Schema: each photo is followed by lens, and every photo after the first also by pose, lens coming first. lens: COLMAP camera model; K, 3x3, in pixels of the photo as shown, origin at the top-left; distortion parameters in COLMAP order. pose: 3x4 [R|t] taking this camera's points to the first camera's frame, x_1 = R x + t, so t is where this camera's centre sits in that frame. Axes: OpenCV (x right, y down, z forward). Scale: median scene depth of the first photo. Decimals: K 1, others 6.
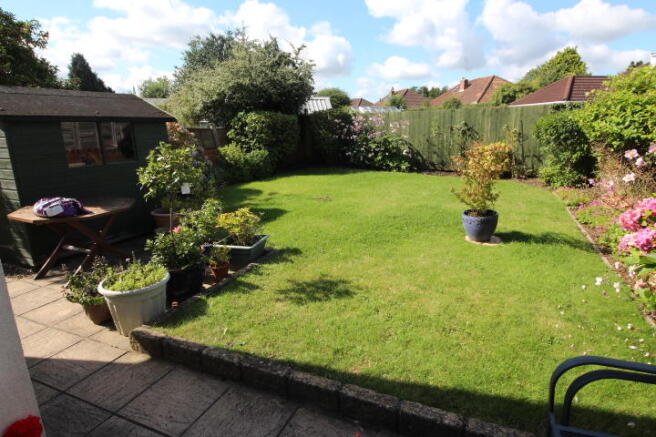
lens RADIAL K [[380.4, 0, 330.8], [0, 380.4, 222.1], [0, 0, 1]] dist [0.083850, -0.079055]
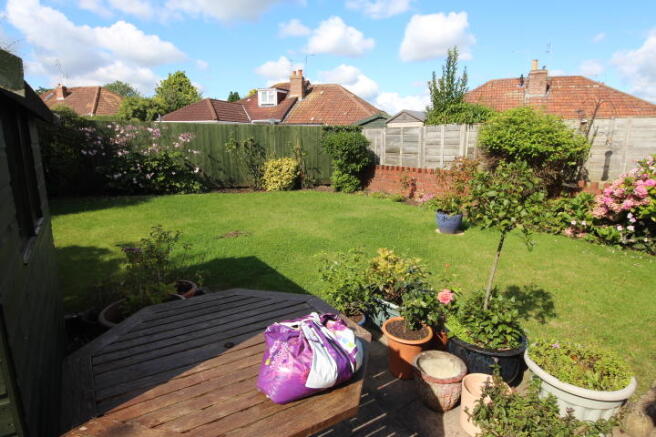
lens RADIAL K [[380.4, 0, 330.8], [0, 380.4, 222.1], [0, 0, 1]] dist [0.083850, -0.079055]
pose [[0.507183, -0.164605, 0.845973, -0.390402], [0.197301, 0.977699, 0.071948, -0.069760], [-0.838950, 0.130421, 0.528349, 0.300029]]
